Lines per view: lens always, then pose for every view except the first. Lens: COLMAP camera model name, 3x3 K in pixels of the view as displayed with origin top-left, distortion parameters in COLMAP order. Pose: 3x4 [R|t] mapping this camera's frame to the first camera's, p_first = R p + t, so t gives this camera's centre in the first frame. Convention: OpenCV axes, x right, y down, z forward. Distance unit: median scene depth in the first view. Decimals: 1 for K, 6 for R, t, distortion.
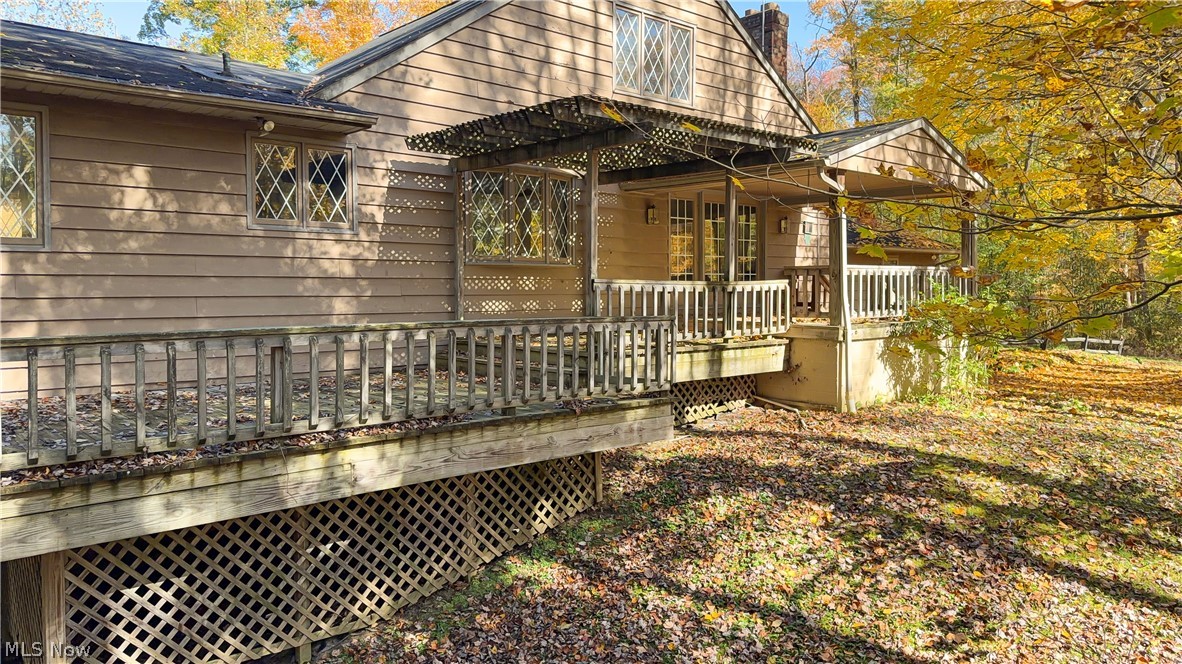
lens RADIAL K [[864.9, 0, 591.0], [0, 864.9, 332.0], [0, 0, 1]] dist [0.062819, -0.210406]
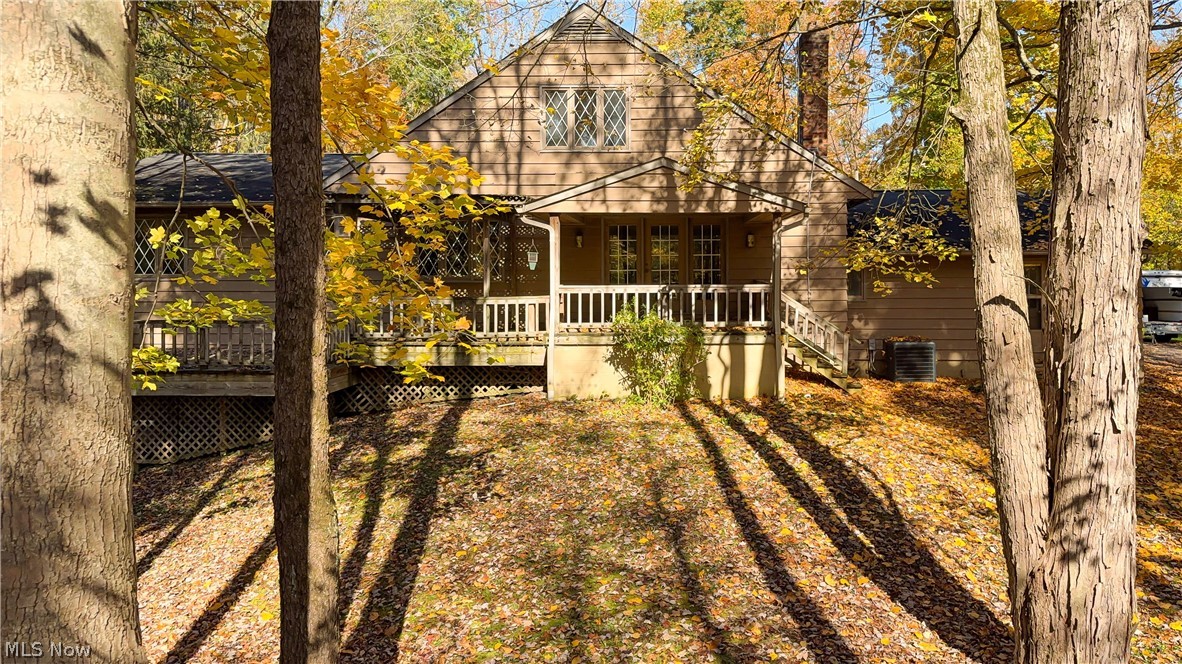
lens RADIAL K [[886.3, 0, 654.2], [0, 886.3, 258.9], [0, 0, 1]] dist [-0.000681, -0.085315]
pose [[0.726890, -0.008637, -0.686699, 1.787637], [-0.030235, 0.998549, -0.044564, -0.086647], [0.686088, 0.053155, 0.725574, 0.210238]]
